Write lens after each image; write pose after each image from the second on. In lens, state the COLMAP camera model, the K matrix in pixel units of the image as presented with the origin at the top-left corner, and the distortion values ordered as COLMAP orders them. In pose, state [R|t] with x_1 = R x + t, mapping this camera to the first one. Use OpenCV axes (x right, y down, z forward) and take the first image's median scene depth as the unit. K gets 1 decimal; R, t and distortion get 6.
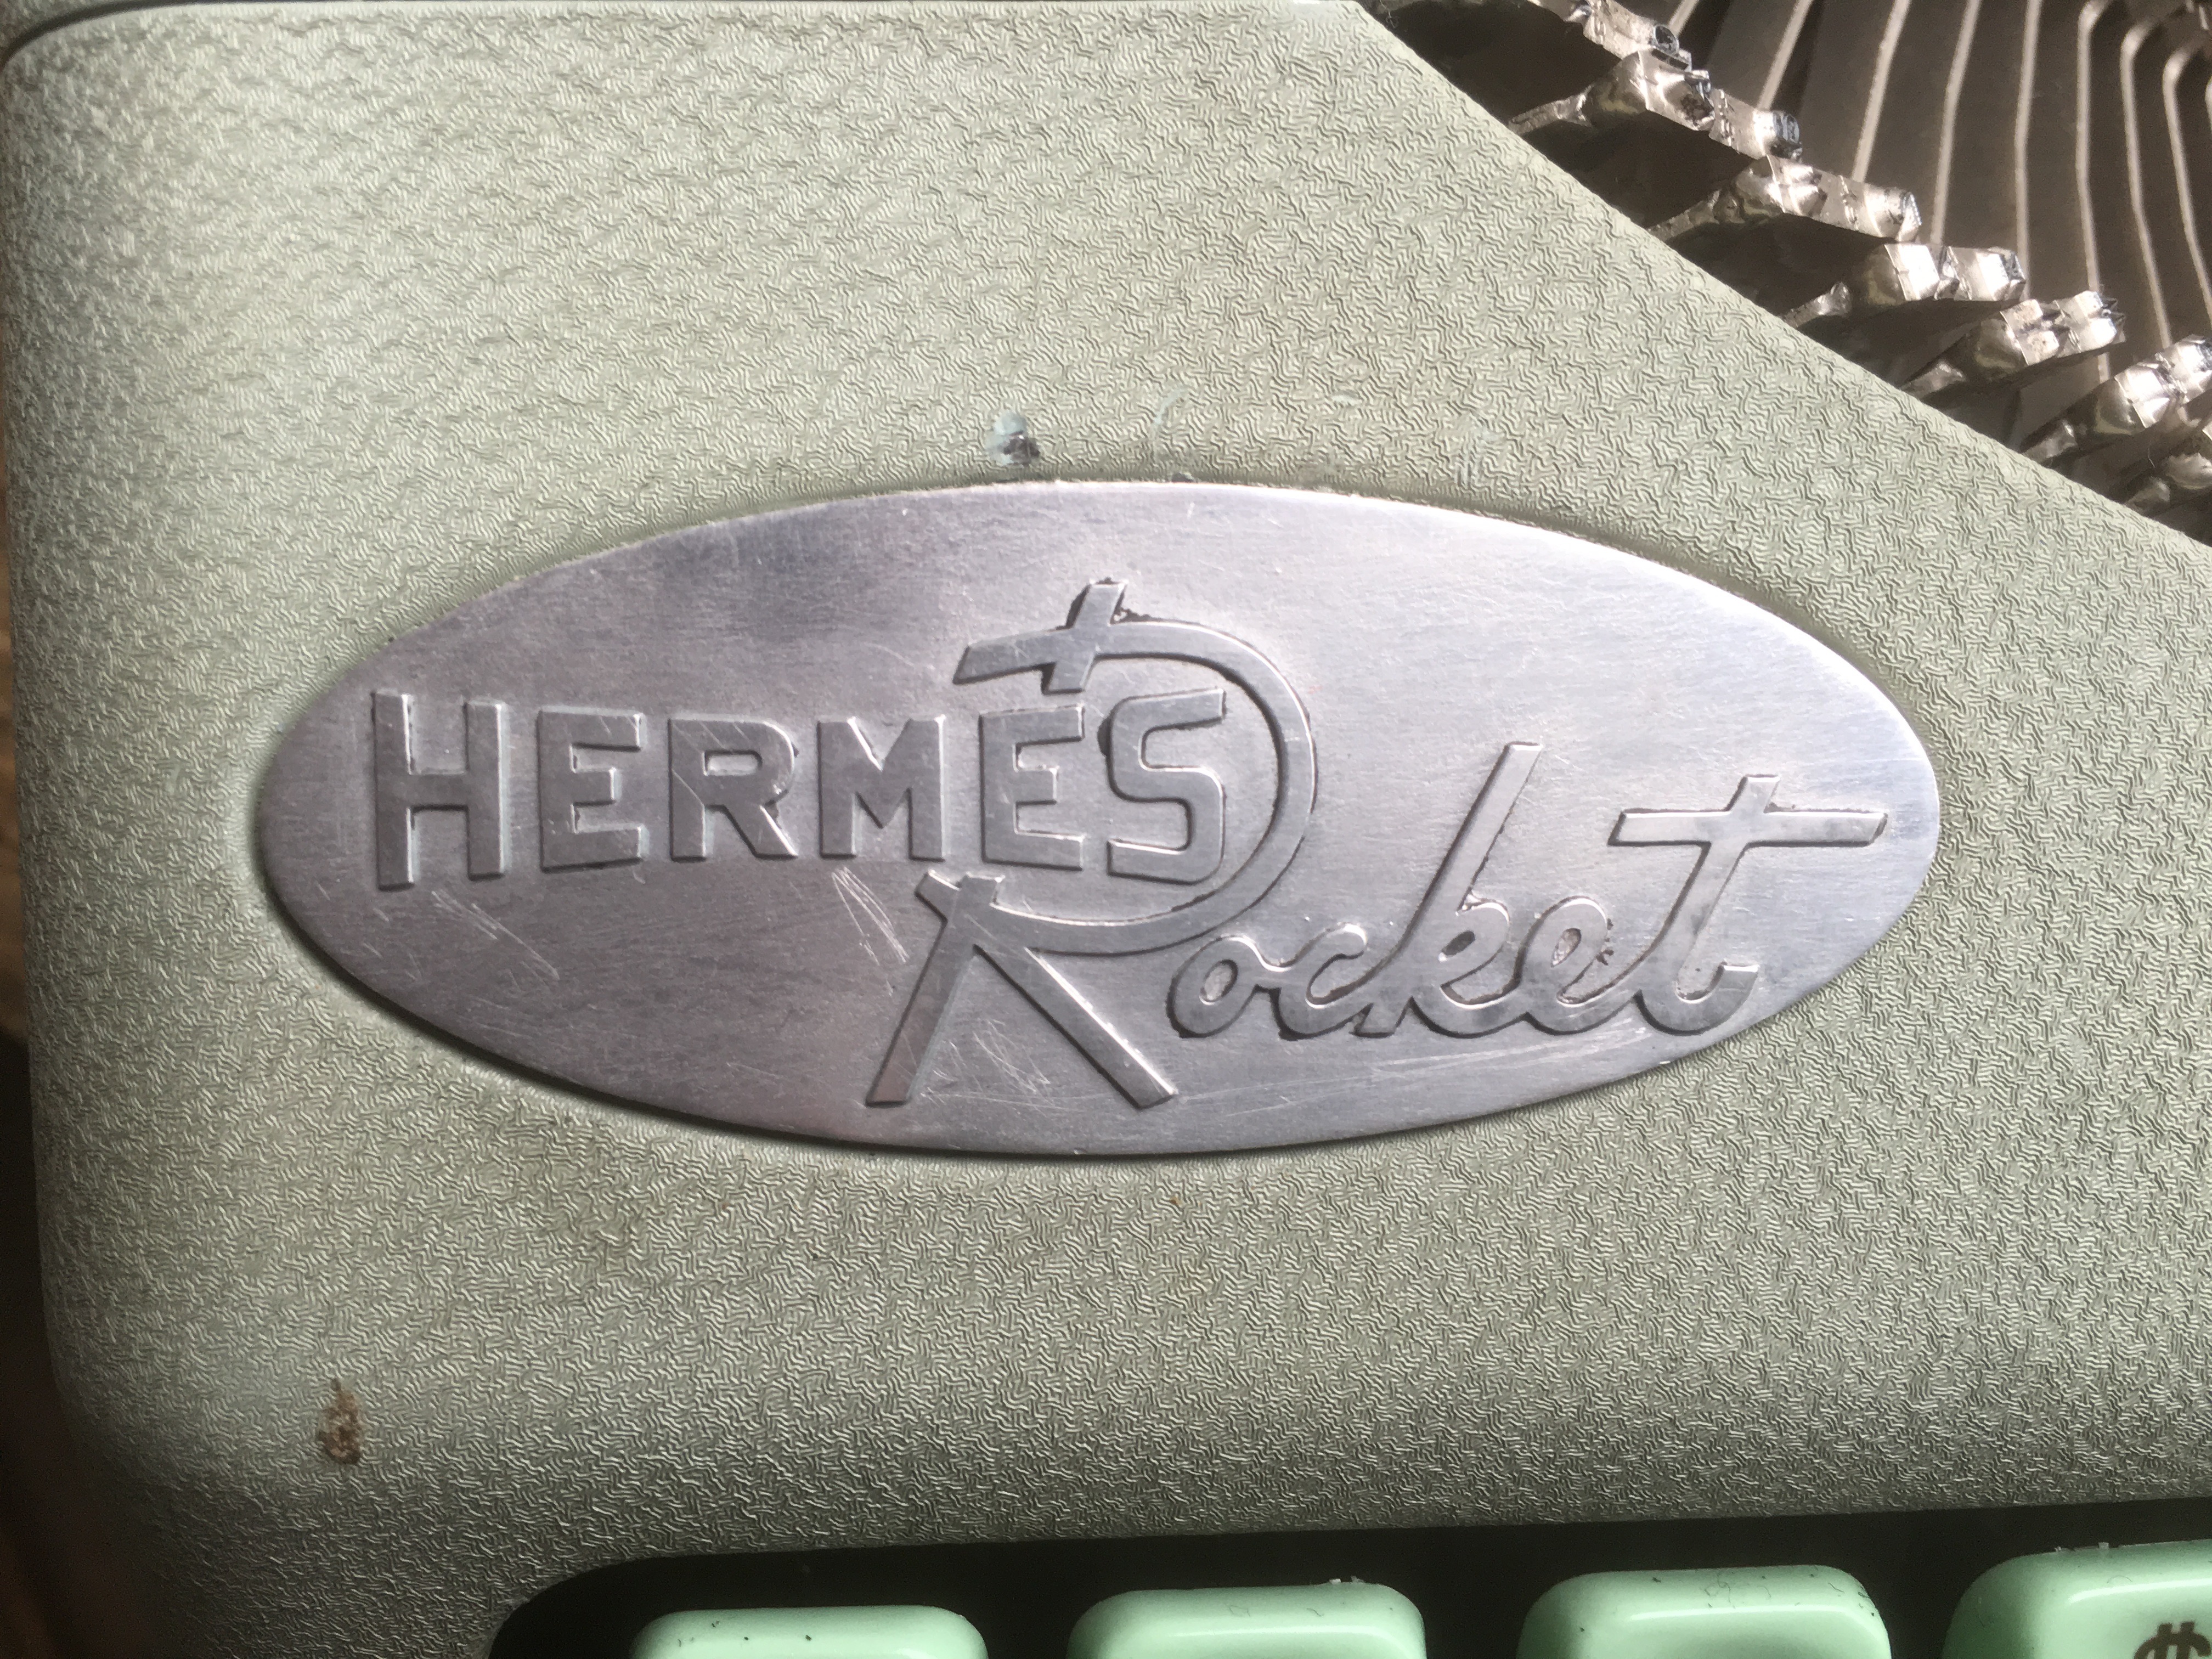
lens RADIAL K [[1893.8, 0, 1110.0], [0, 1893.8, 825.5], [0, 0, 1]] dist [0.071452, -0.114247]
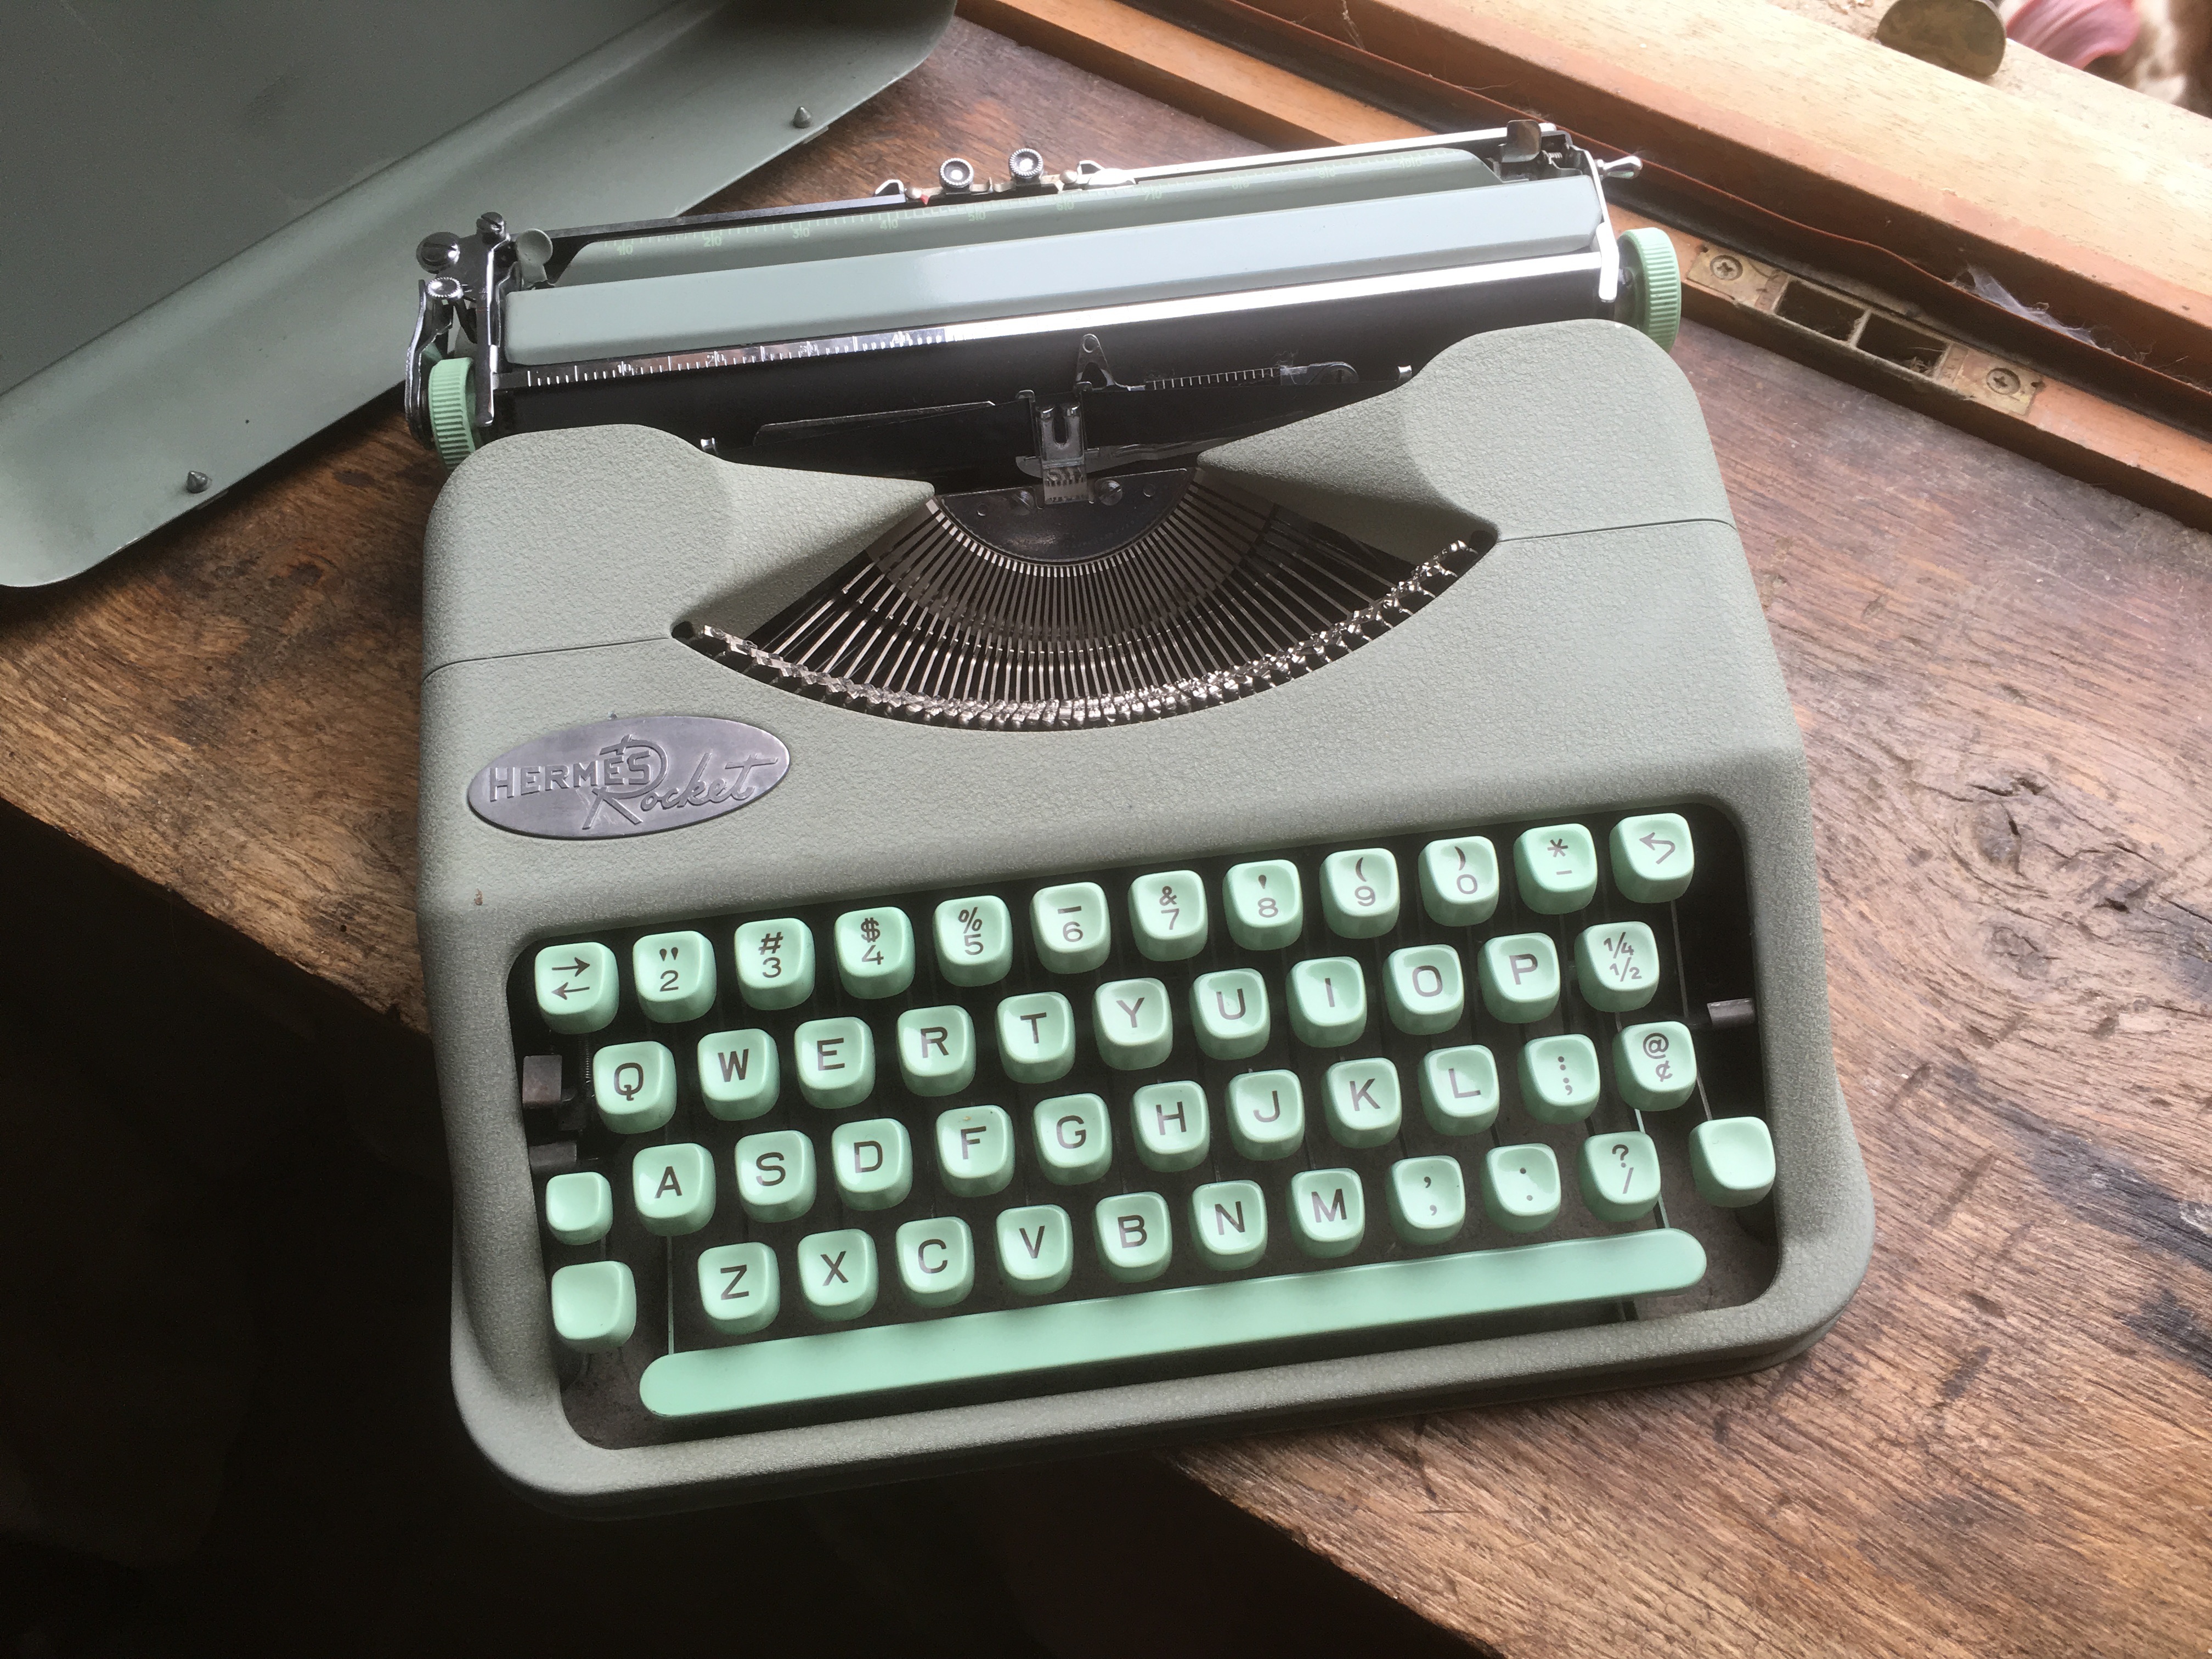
lens RADIAL K [[1893.8, 0, 1099.9], [0, 1893.8, 821.6], [0, 0, 1]] dist [0.071452, -0.114247]
pose [[0.992441, -0.122721, -0.001081, 1.287941], [0.108610, 0.882357, -0.457875, 2.675576], [0.057144, 0.454297, 0.889016, -3.560603]]
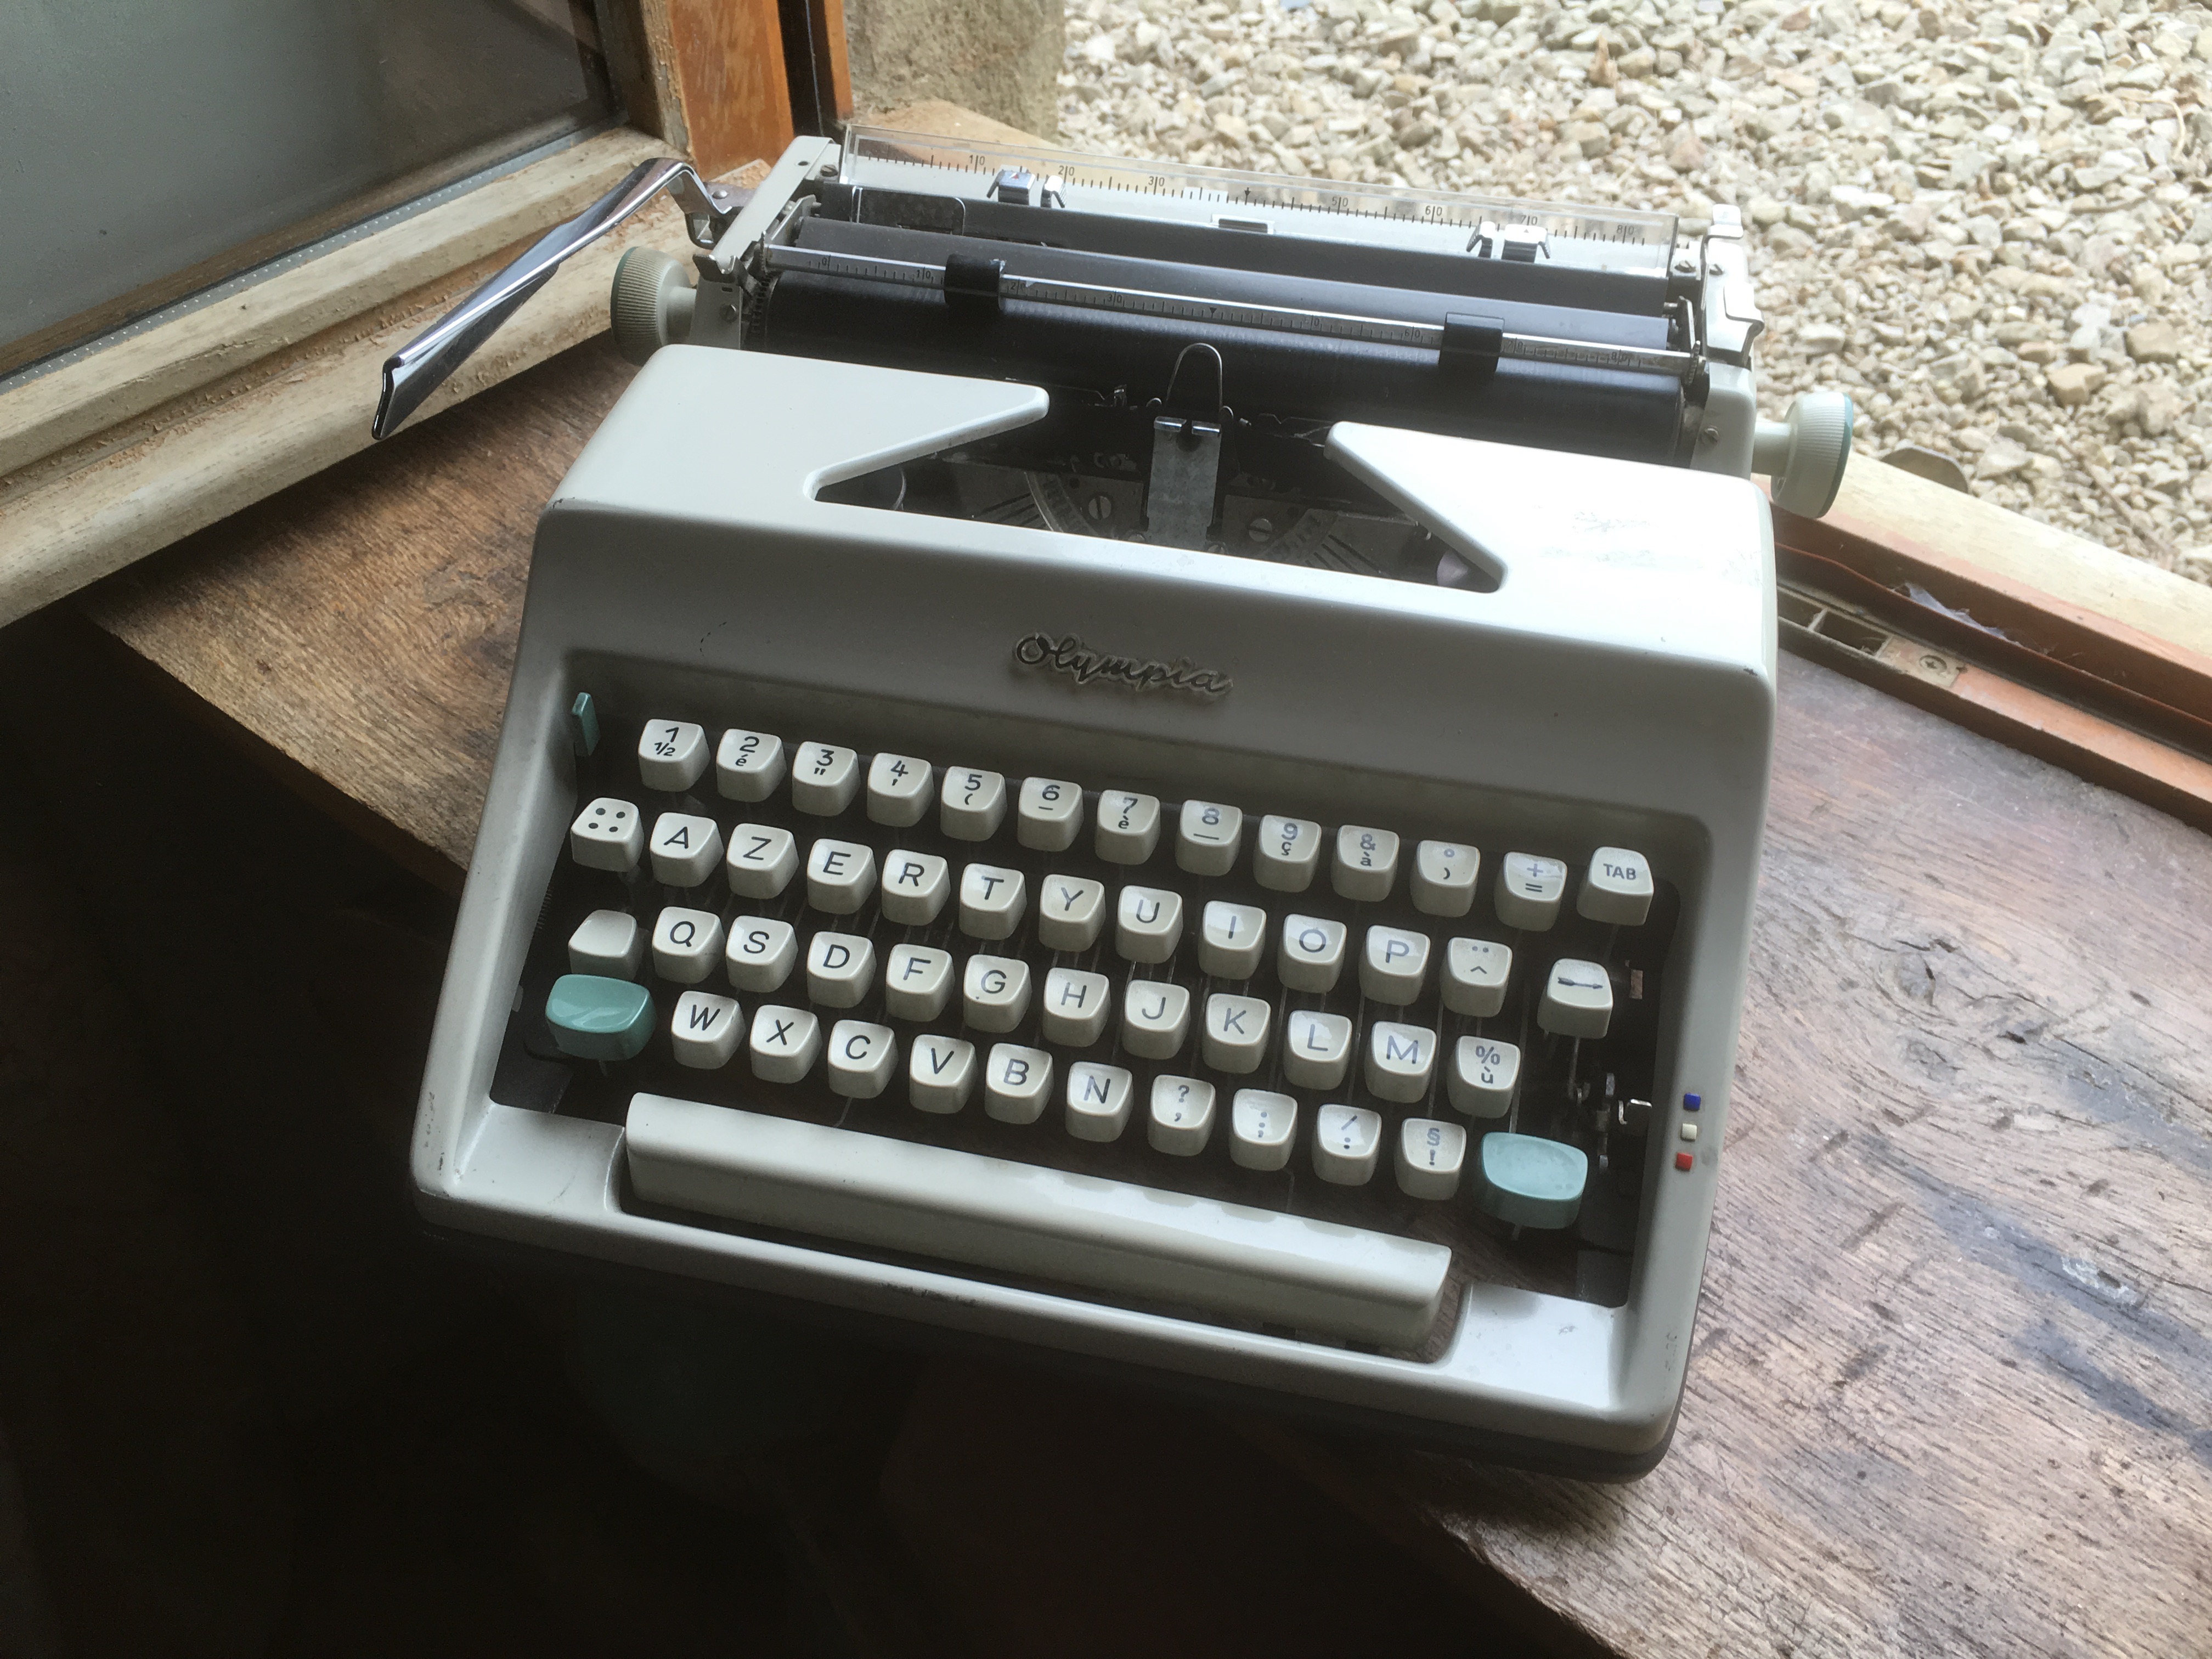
lens RADIAL K [[1893.8, 0, 1103.1], [0, 1893.8, 829.5], [0, 0, 1]] dist [0.071452, -0.114247]
pose [[0.999232, -0.009764, -0.037939, 1.295837], [-0.020273, 0.699805, -0.714046, 5.178130], [0.033522, 0.714267, 0.699070, -3.569529]]
